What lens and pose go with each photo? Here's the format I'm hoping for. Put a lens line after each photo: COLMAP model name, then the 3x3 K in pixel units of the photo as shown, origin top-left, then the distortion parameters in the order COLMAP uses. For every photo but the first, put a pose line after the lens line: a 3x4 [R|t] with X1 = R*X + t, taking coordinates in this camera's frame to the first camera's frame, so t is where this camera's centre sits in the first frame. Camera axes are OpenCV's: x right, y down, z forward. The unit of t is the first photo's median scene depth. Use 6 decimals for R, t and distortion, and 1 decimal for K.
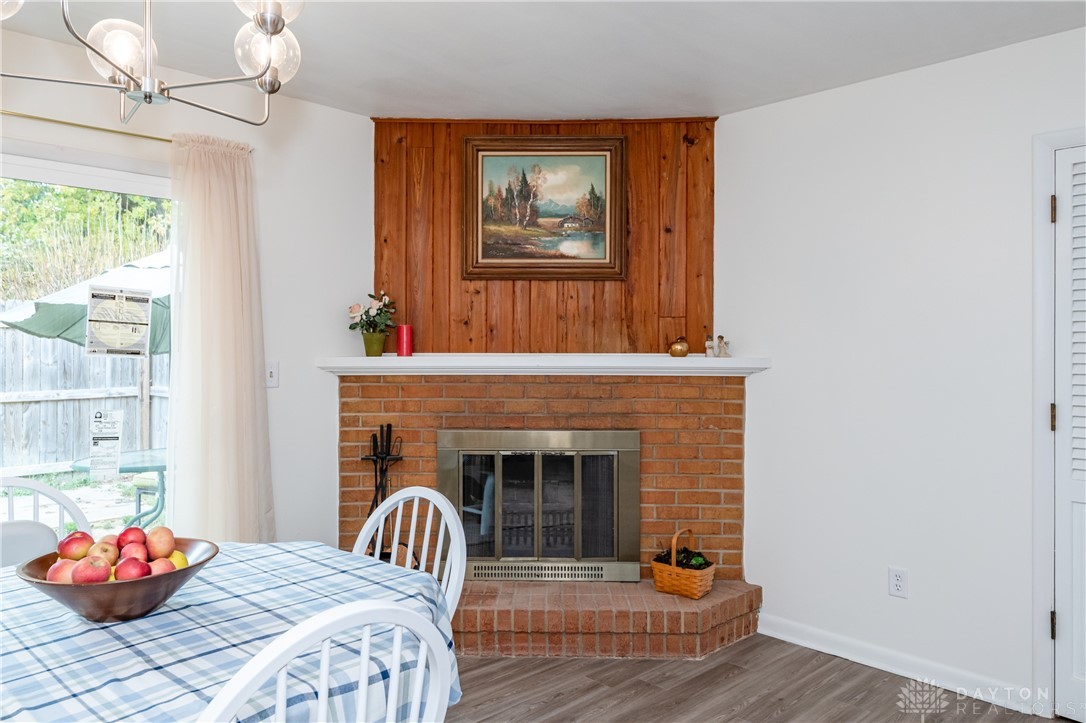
lens RADIAL K [[784.2, 0, 544.1], [0, 784.2, 359.3], [0, 0, 1]] dist [0.001014, -0.001839]
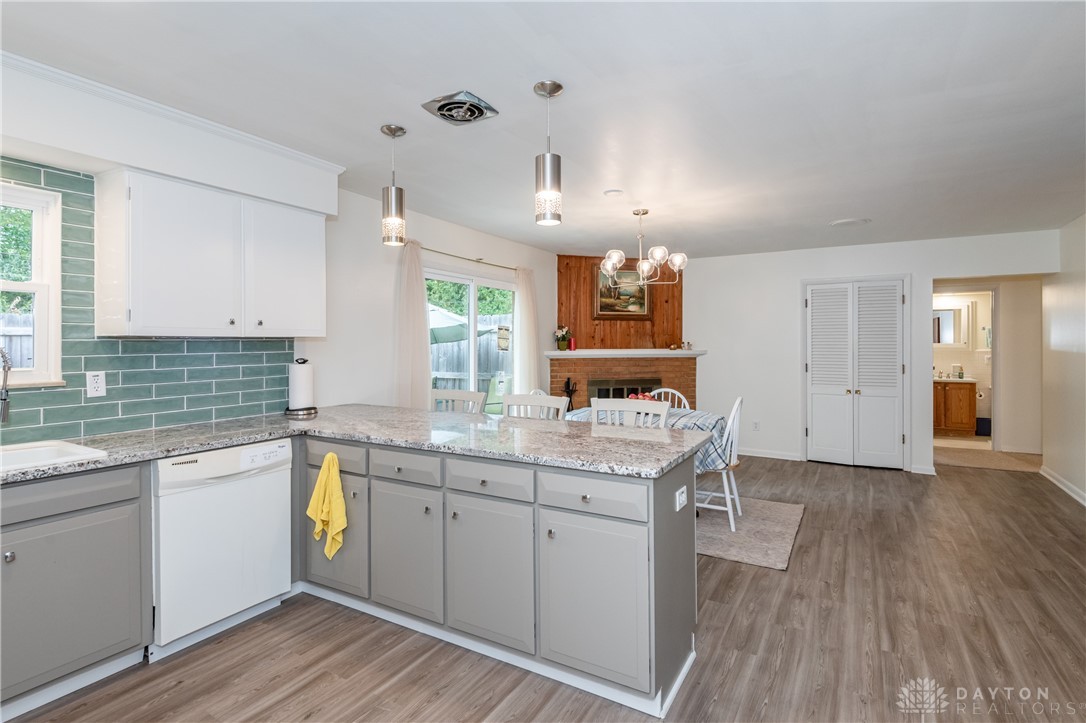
lens RADIAL K [[530.2, 0, 541.9], [0, 530.2, 355.6], [0, 0, 1]] dist [0.000163, 0.000021]
pose [[0.969577, -0.009402, 0.244607, -0.685274], [0.006908, 0.999915, 0.011054, -0.007419], [-0.244690, -0.009028, 0.969559, -0.619712]]
